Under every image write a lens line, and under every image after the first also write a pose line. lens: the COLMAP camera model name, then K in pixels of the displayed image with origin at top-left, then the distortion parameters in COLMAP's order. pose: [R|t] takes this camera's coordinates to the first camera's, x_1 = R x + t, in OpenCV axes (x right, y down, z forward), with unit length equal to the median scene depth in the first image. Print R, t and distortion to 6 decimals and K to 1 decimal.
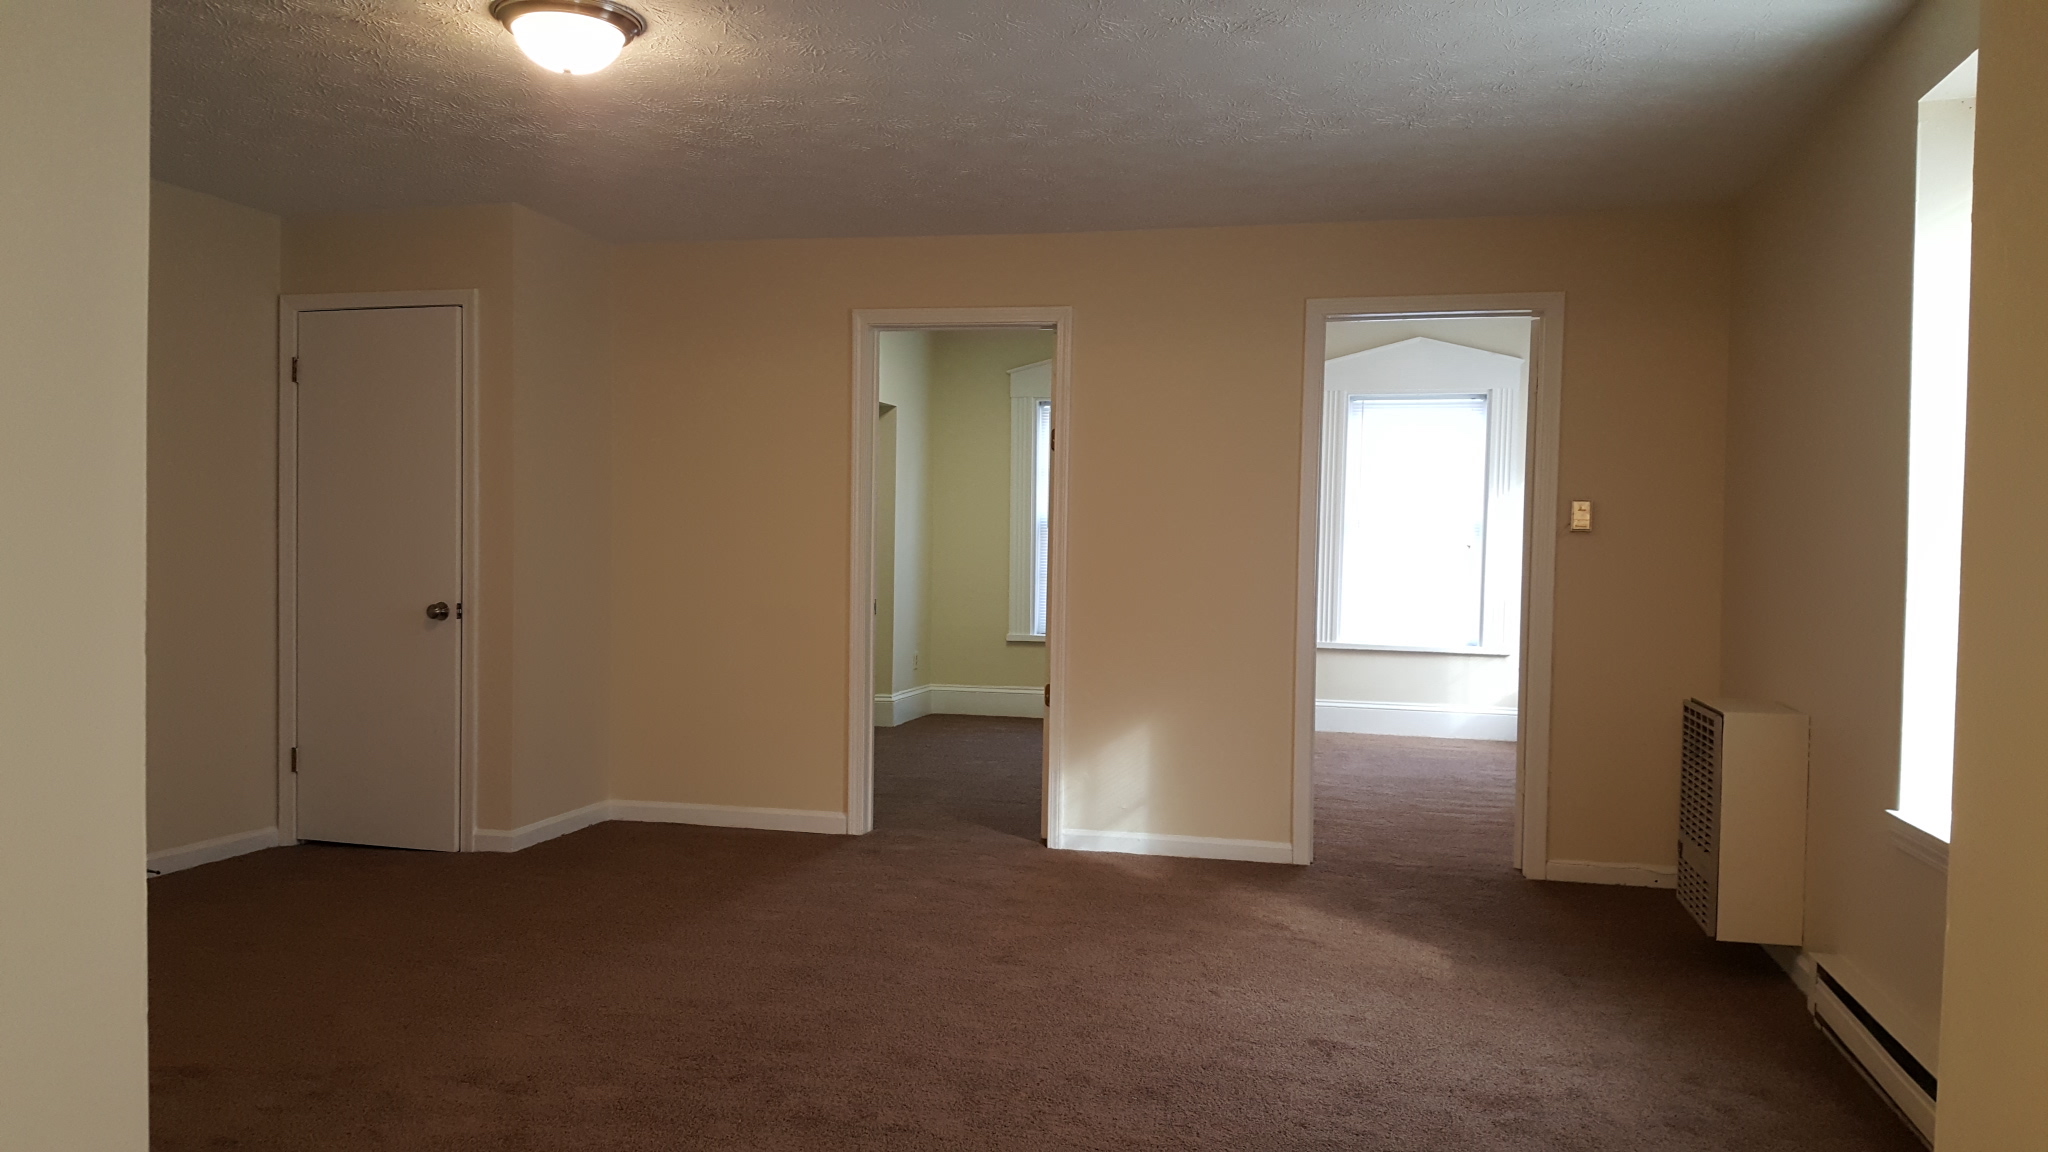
lens RADIAL K [[1530.0, 0, 972.0], [0, 1530.0, 578.6], [0, 0, 1]] dist [-0.175144, -0.002453]
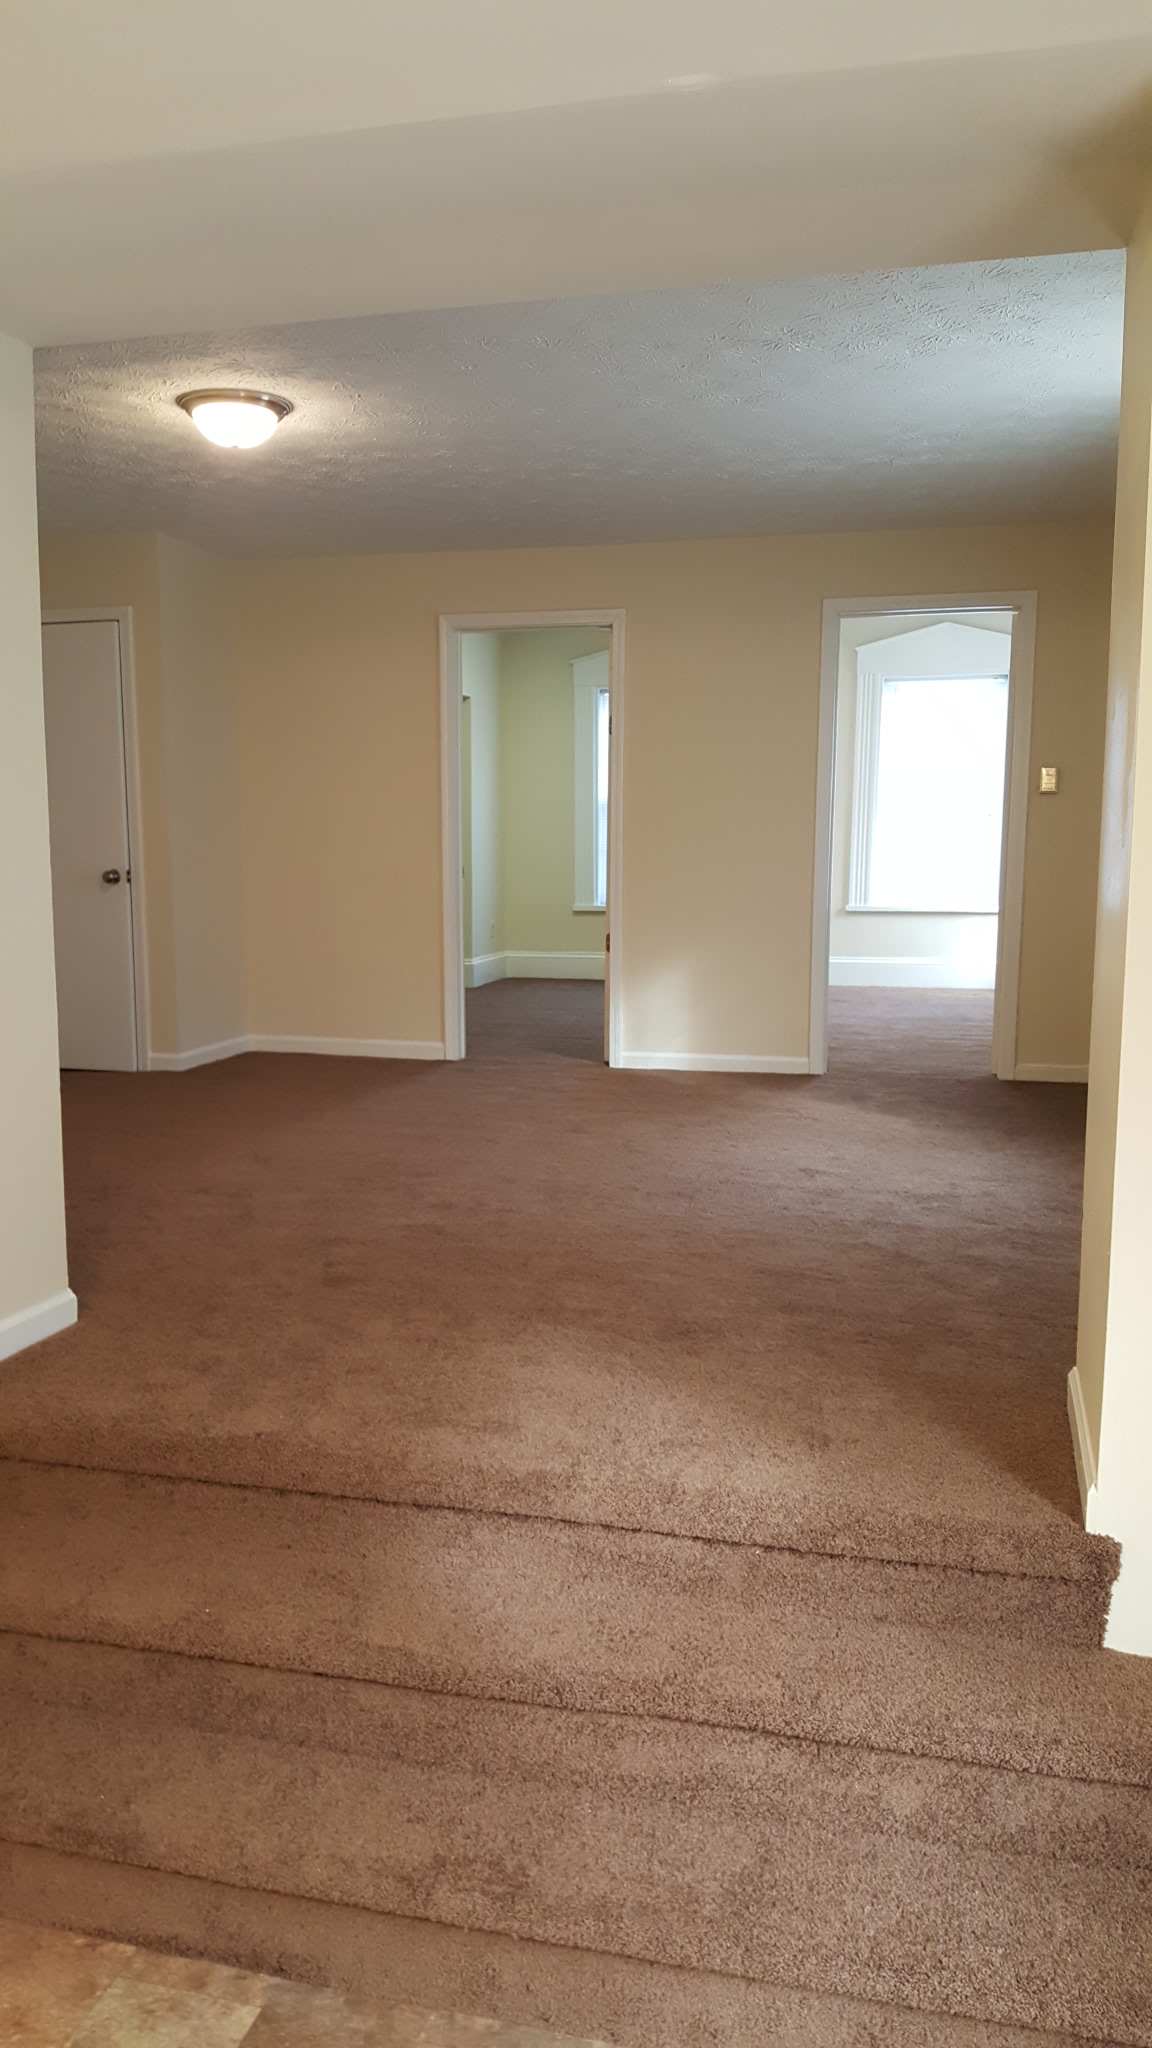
lens RADIAL K [[1578.2, 0, 517.2], [0, 1578.2, 1128.2], [0, 0, 1]] dist [-0.003334, -0.219874]
pose [[0.999763, -0.016800, -0.013840, -0.008947], [0.018781, 0.987208, 0.158330, 0.027028], [0.011003, -0.158552, 0.987289, -0.304744]]
